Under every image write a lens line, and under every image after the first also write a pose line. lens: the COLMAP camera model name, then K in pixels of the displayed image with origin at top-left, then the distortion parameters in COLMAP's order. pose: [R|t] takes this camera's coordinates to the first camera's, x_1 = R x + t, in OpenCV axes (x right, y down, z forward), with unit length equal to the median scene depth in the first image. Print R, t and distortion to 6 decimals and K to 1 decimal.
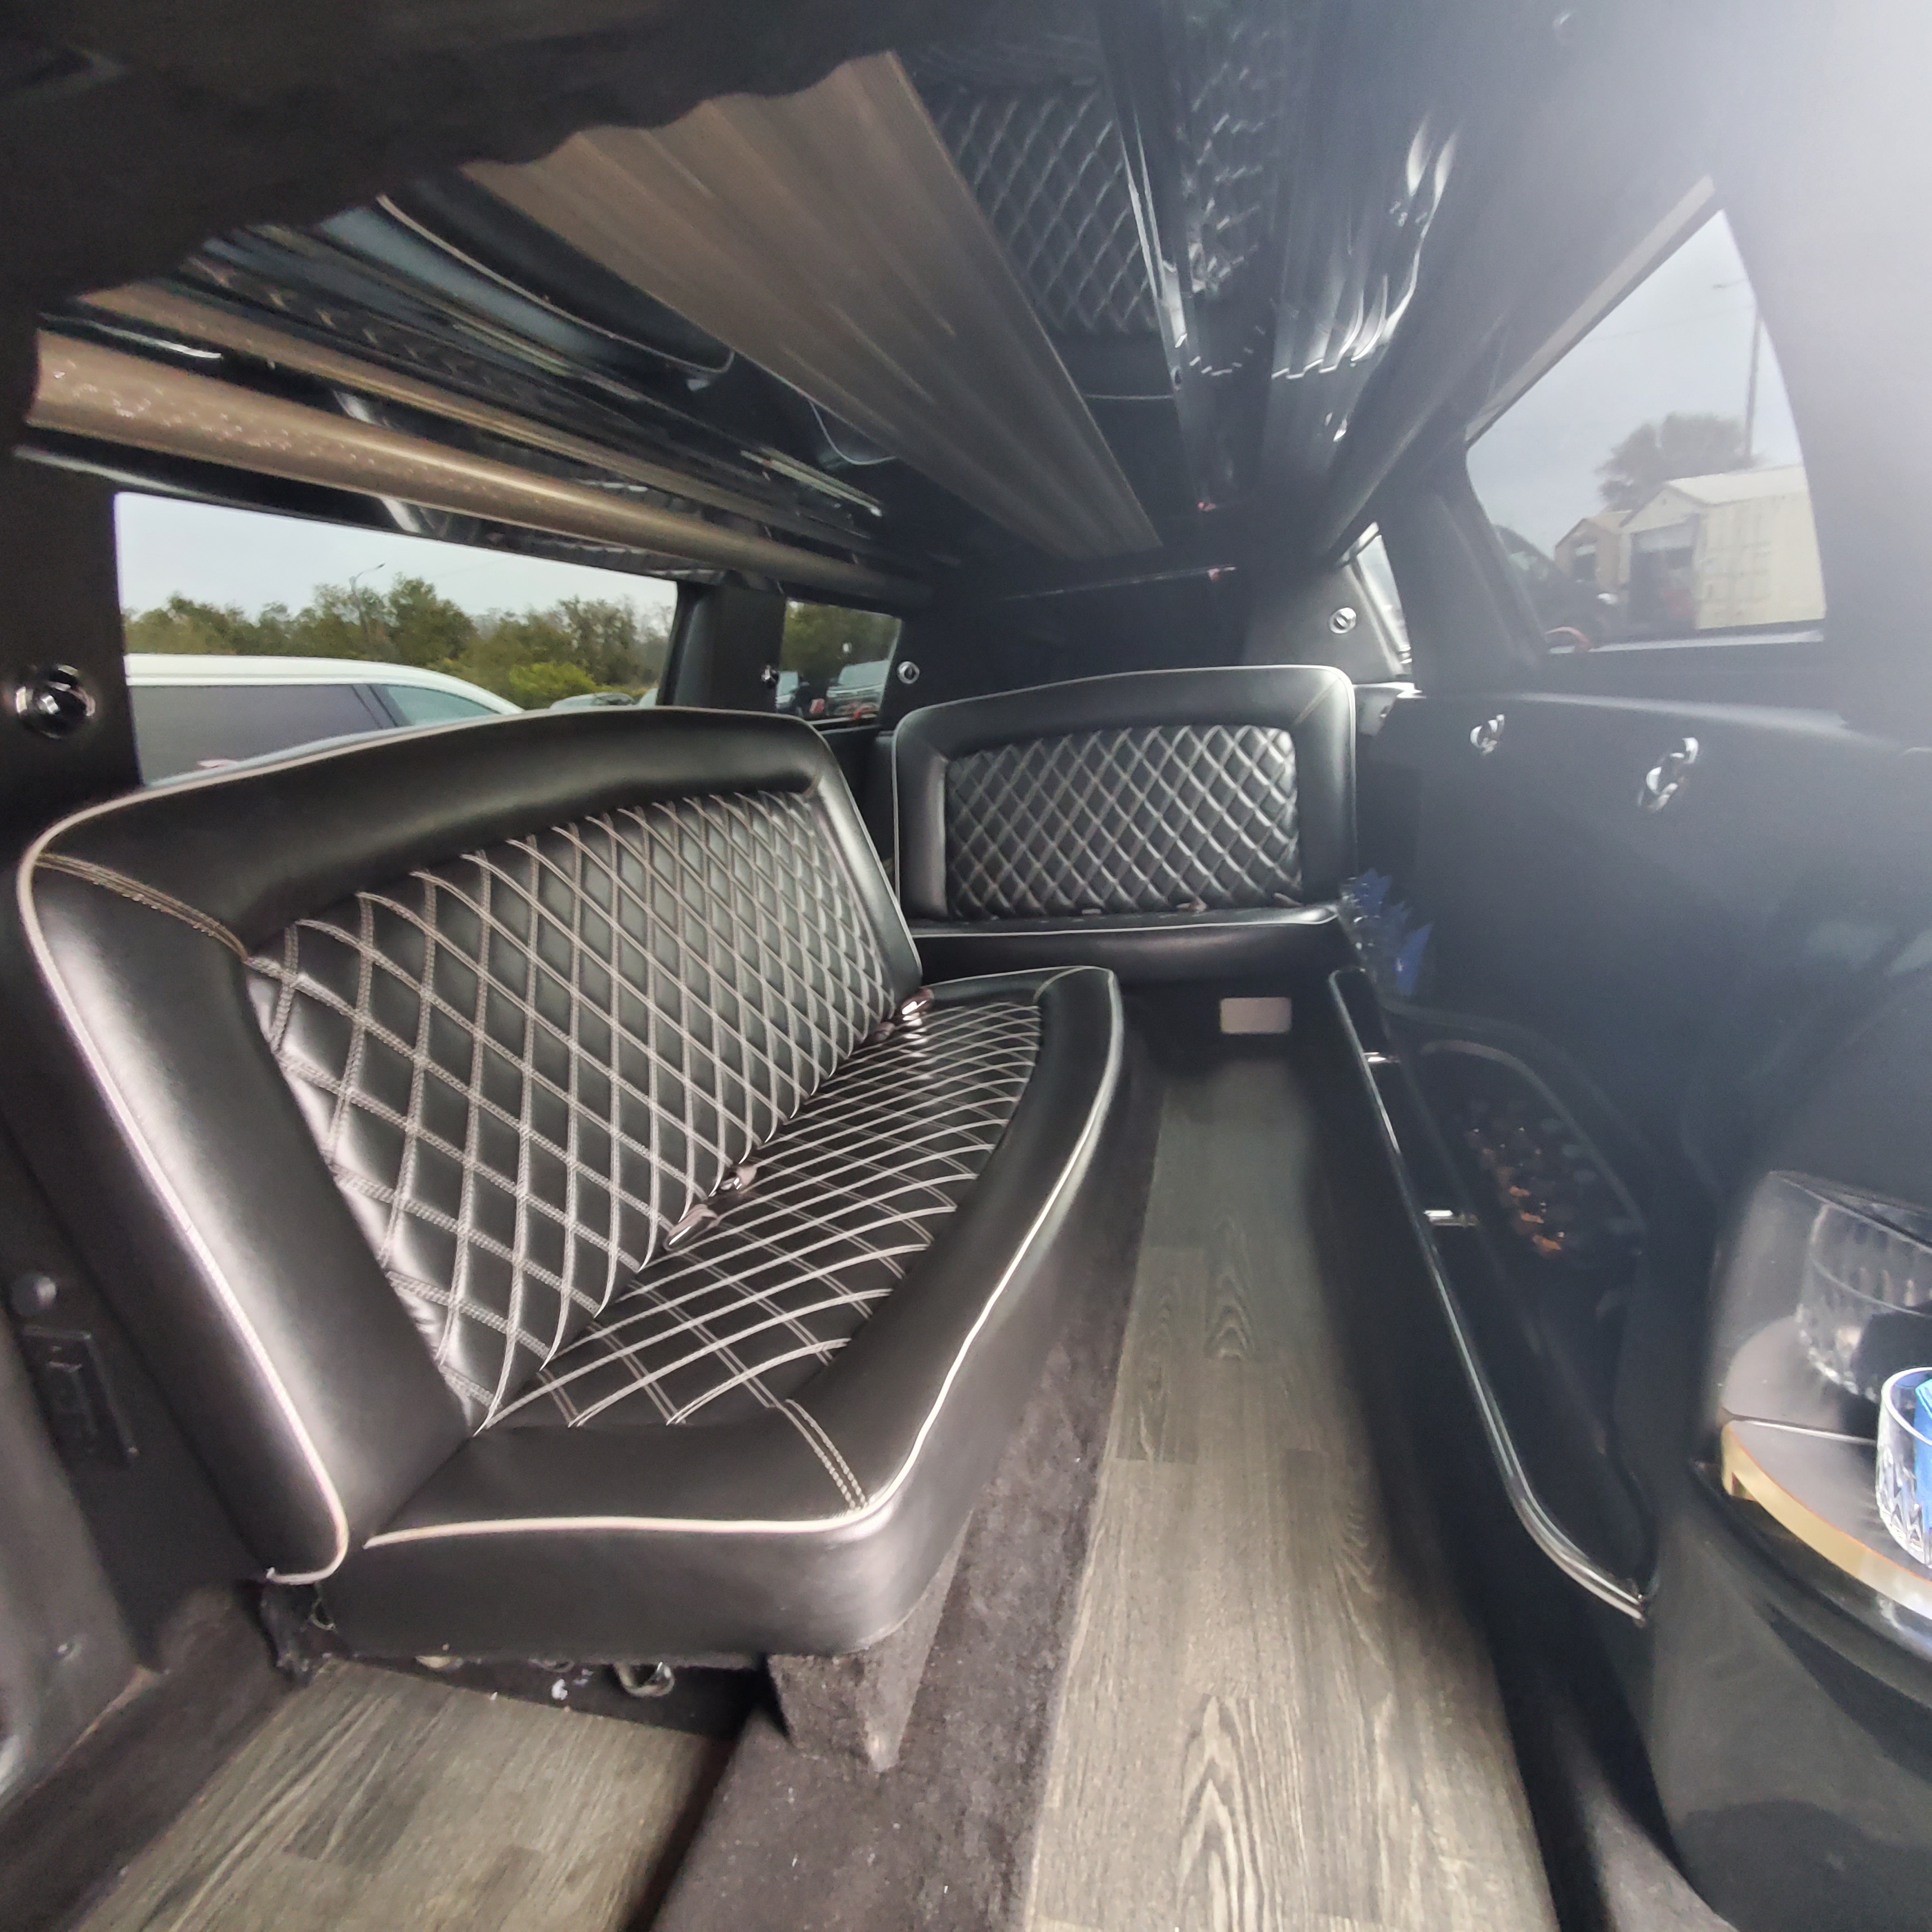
lens RADIAL K [[1017.2, 0, 967.1], [0, 1017.2, 966.9], [0, 0, 1]] dist [0.003075, -0.001925]
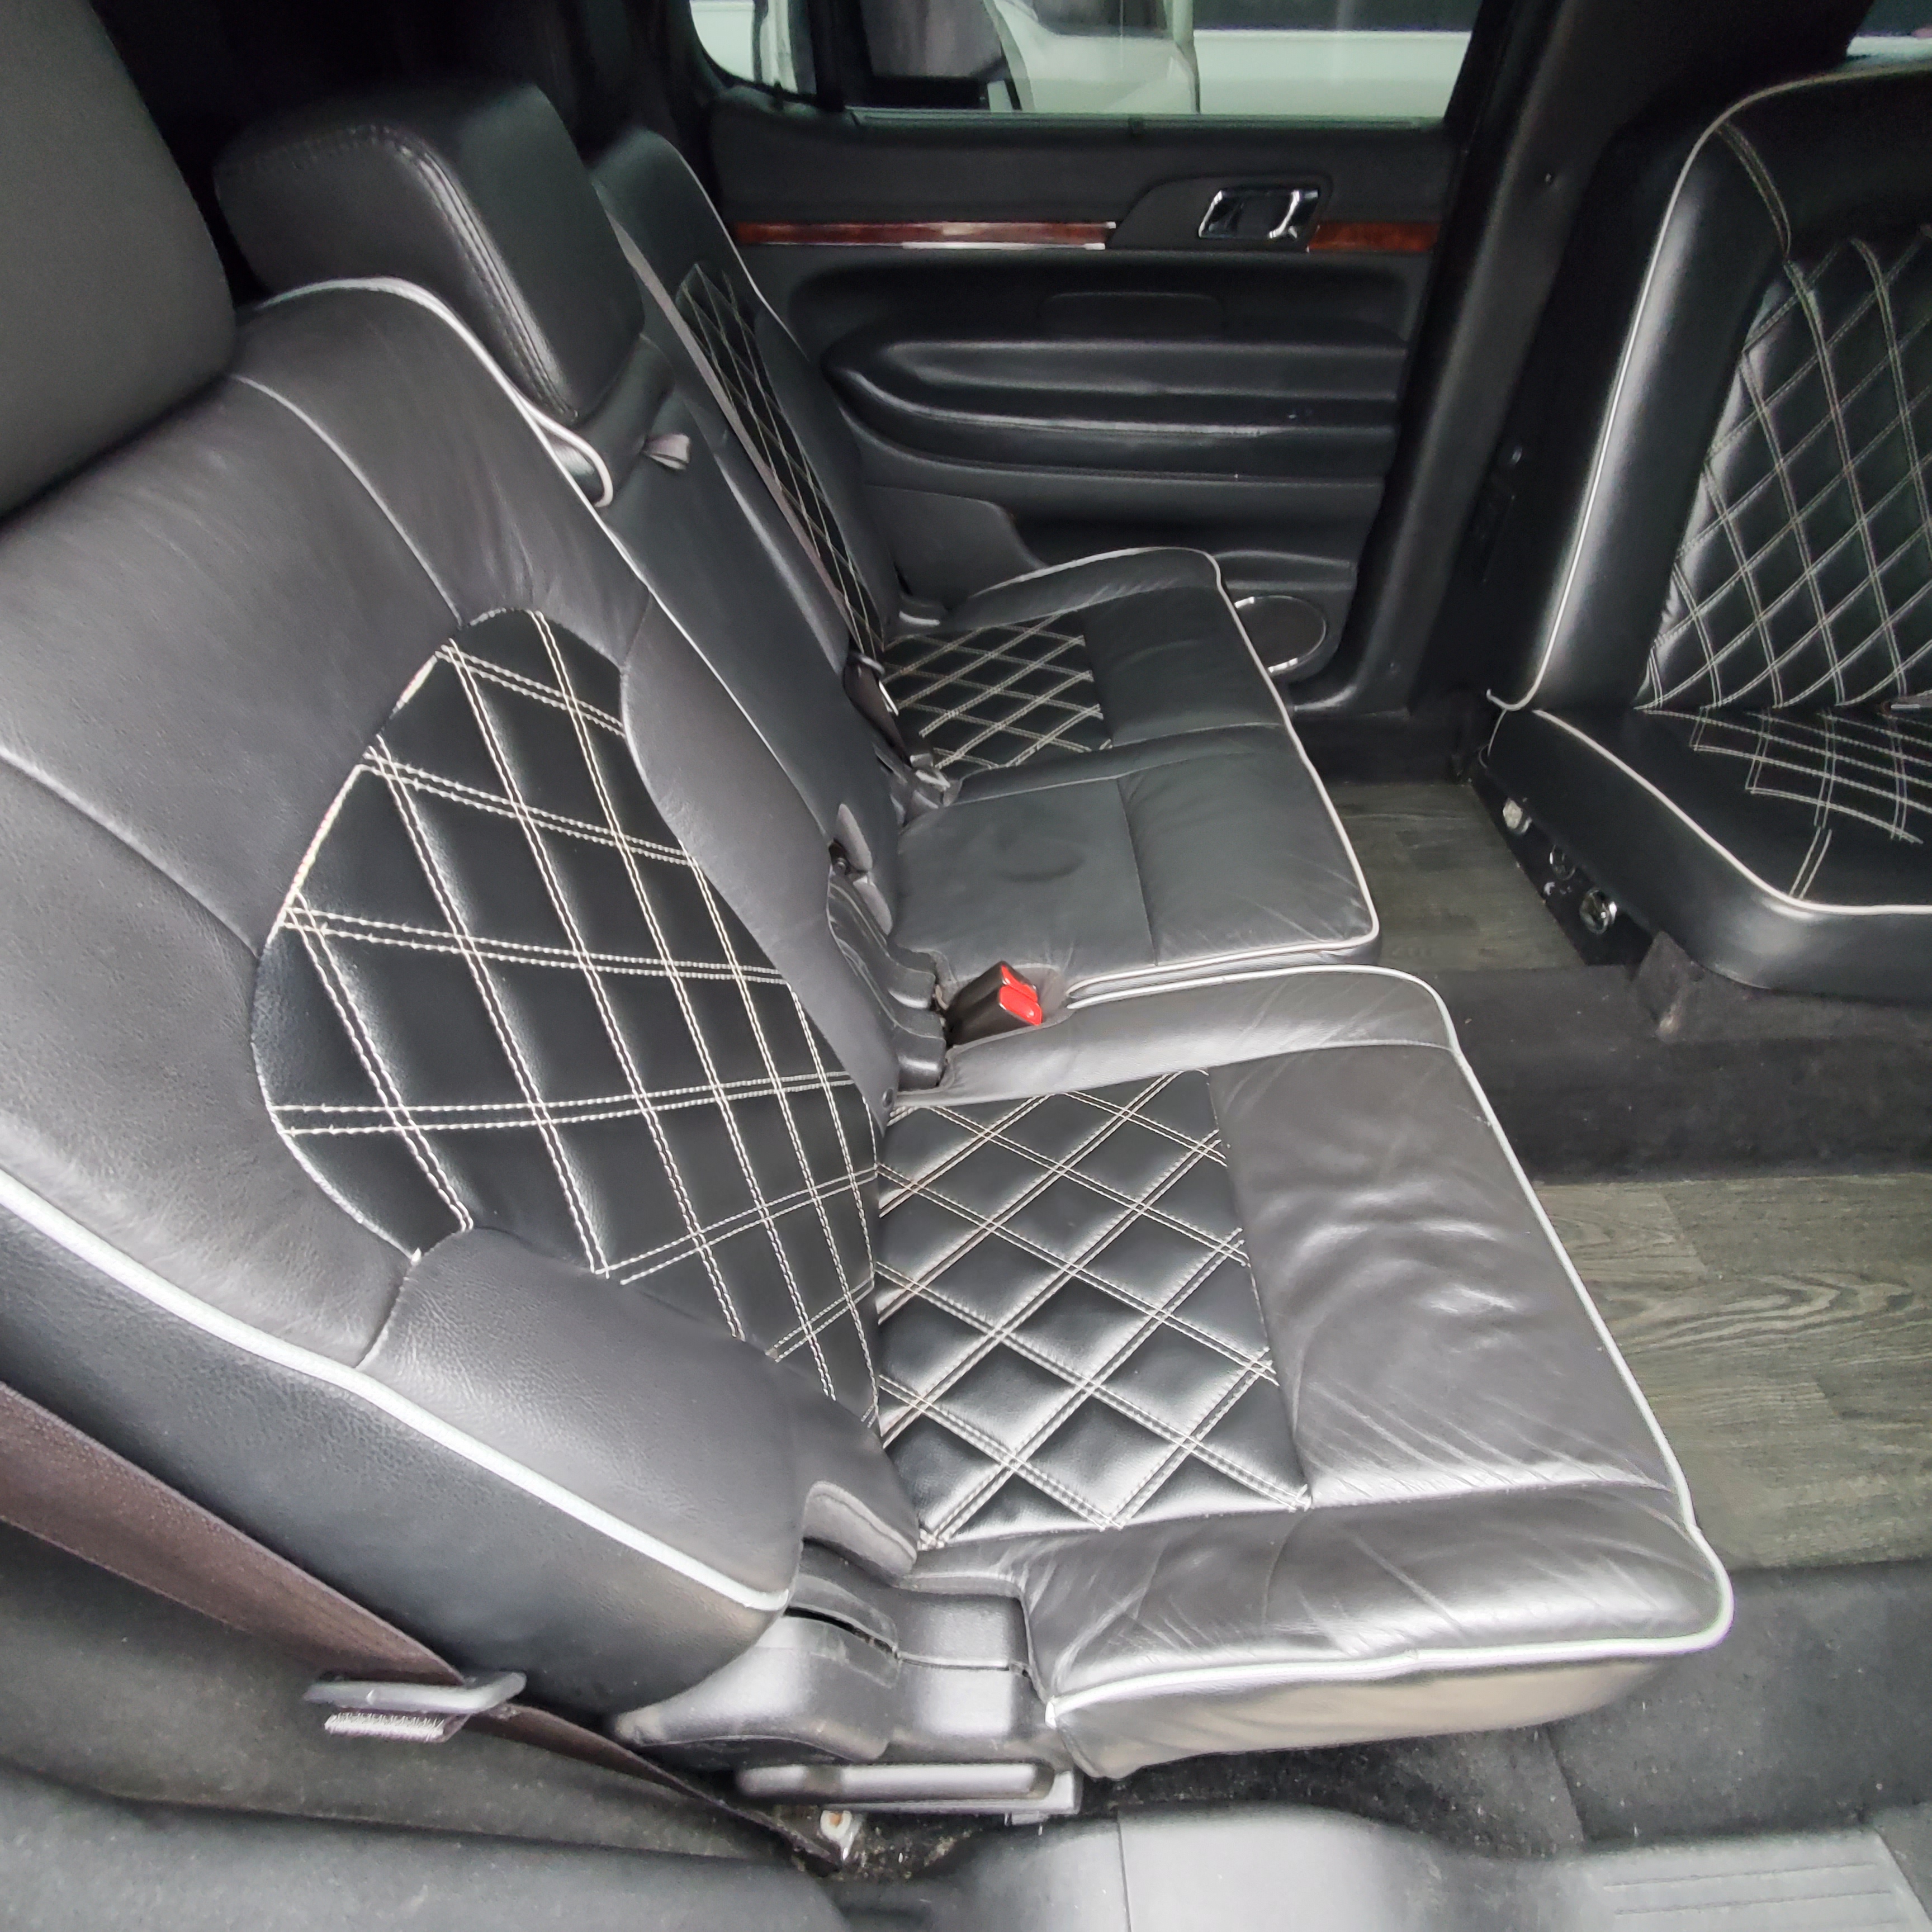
lens RADIAL K [[1017.2, 0, 984.9], [0, 1017.2, 963.2], [0, 0, 1]] dist [0.003075, -0.001925]
pose [[0.297389, 0.742162, -0.600629, 0.315562], [-0.280001, 0.669225, 0.688286, -0.013571], [0.912775, -0.036512, 0.406827, -0.349582]]
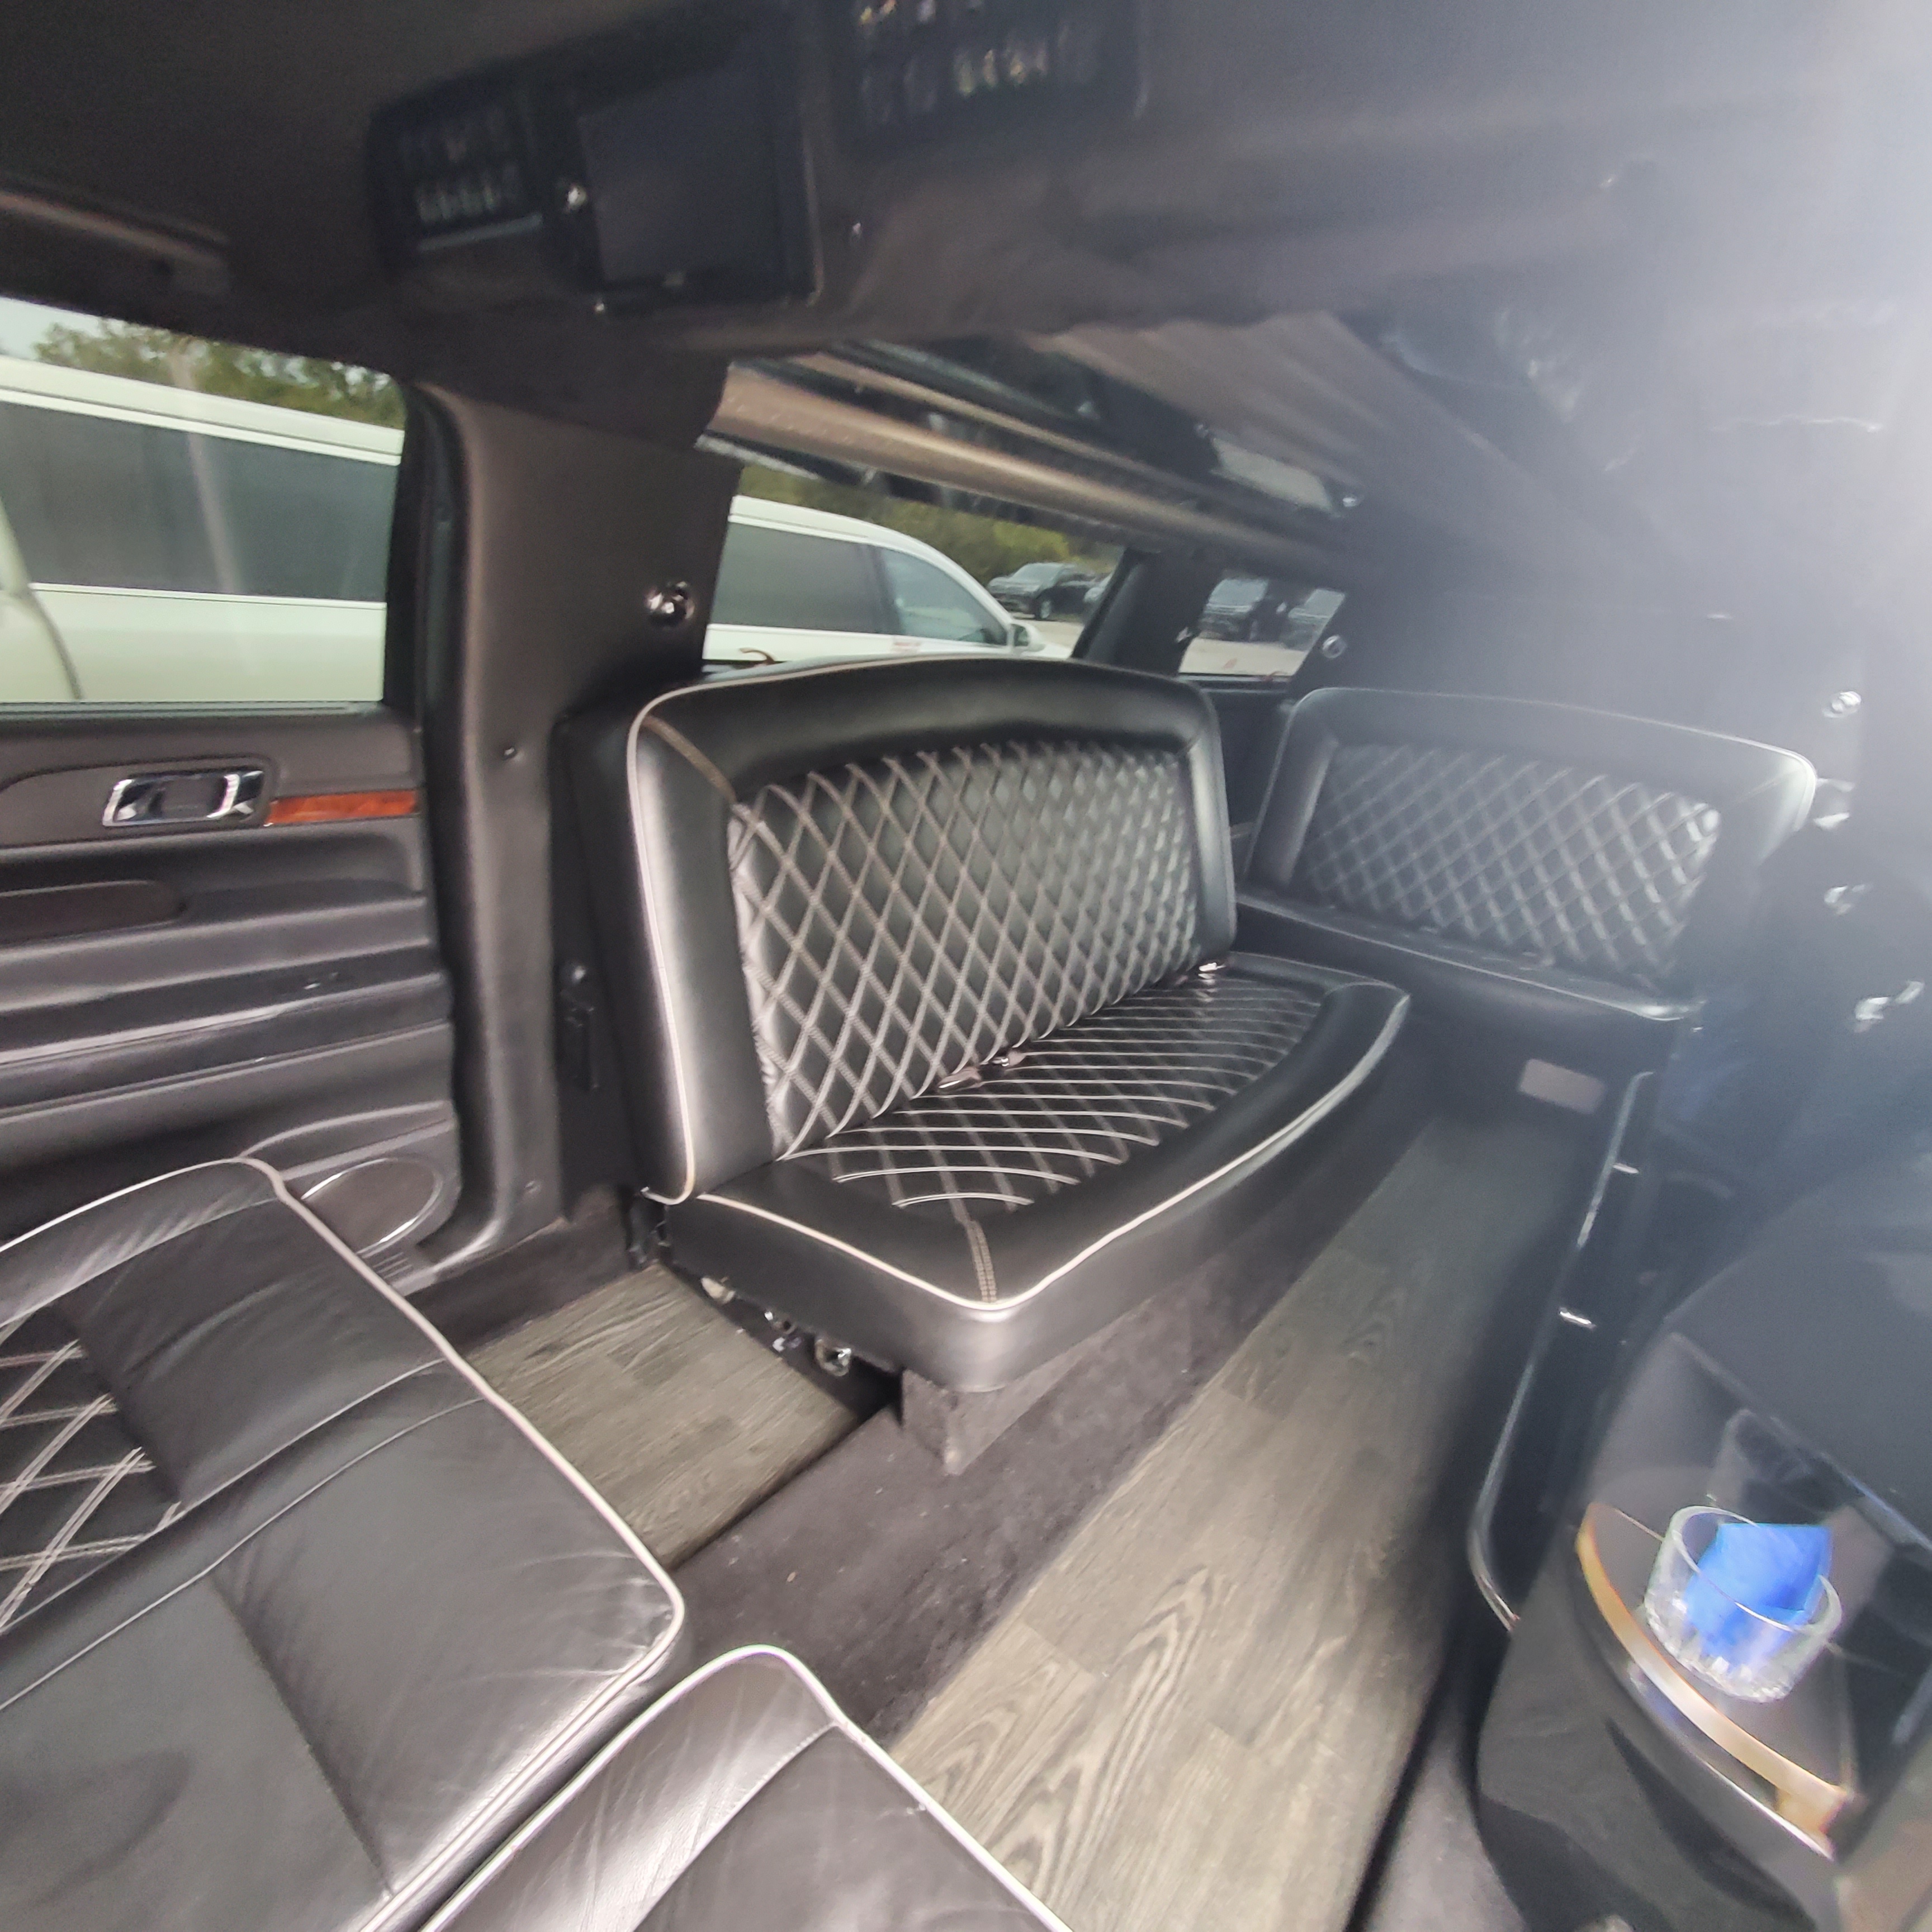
lens RADIAL K [[1023.4, 0, 981.0], [0, 1023.4, 968.8], [0, 0, 1]] dist [0.003828, -0.002398]
pose [[0.896874, 0.319751, -0.305576, 0.126511], [-0.291198, 0.946921, 0.136176, -0.076624], [0.332899, -0.033149, 0.942380, -0.249536]]
